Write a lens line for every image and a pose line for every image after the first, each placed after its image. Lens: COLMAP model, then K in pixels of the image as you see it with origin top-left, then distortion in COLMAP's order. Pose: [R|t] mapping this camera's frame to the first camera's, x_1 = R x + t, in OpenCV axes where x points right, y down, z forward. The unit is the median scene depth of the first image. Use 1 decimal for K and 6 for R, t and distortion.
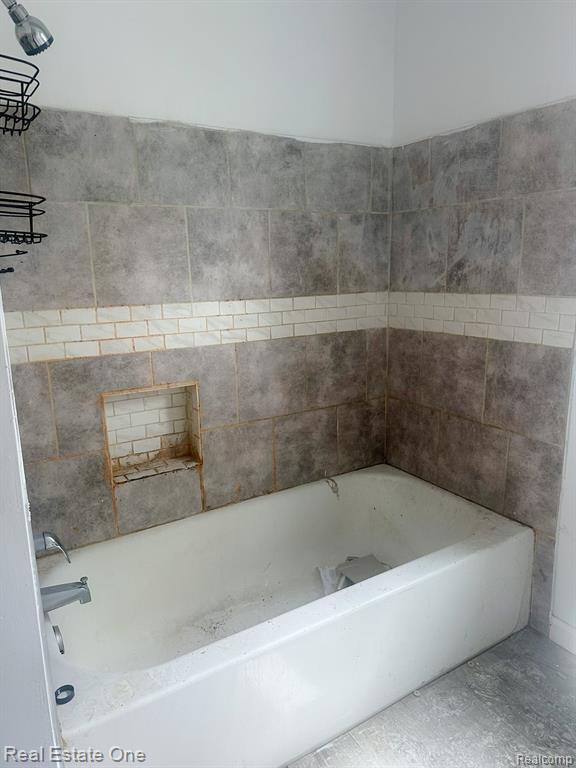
lens RADIAL K [[555.2, 0, 289.4], [0, 555.2, 383.9], [0, 0, 1]] dist [0.030138, -0.006596]
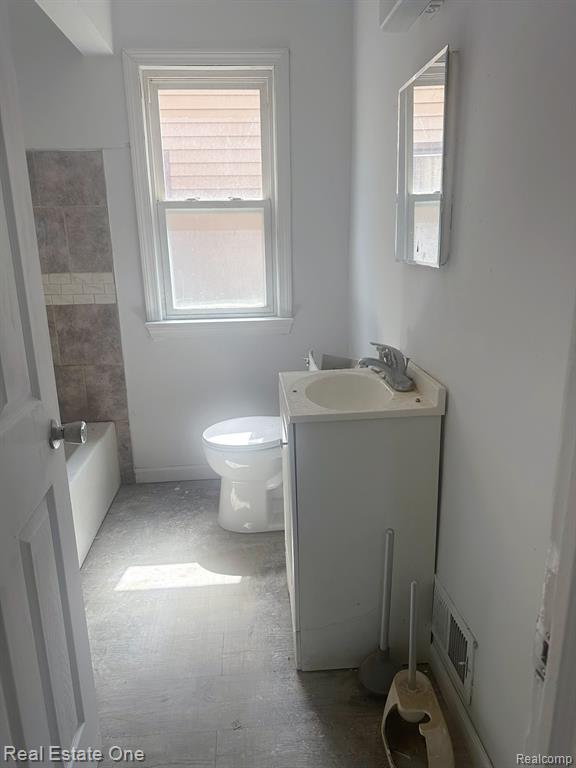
lens RADIAL K [[555.2, 0, 287.3], [0, 555.2, 382.7], [0, 0, 1]] dist [0.030138, -0.006596]
pose [[0.476820, -0.227391, 0.849079, -0.652714], [0.198392, 0.968875, 0.148062, 0.019180], [-0.856320, 0.097852, 0.507092, -0.229261]]
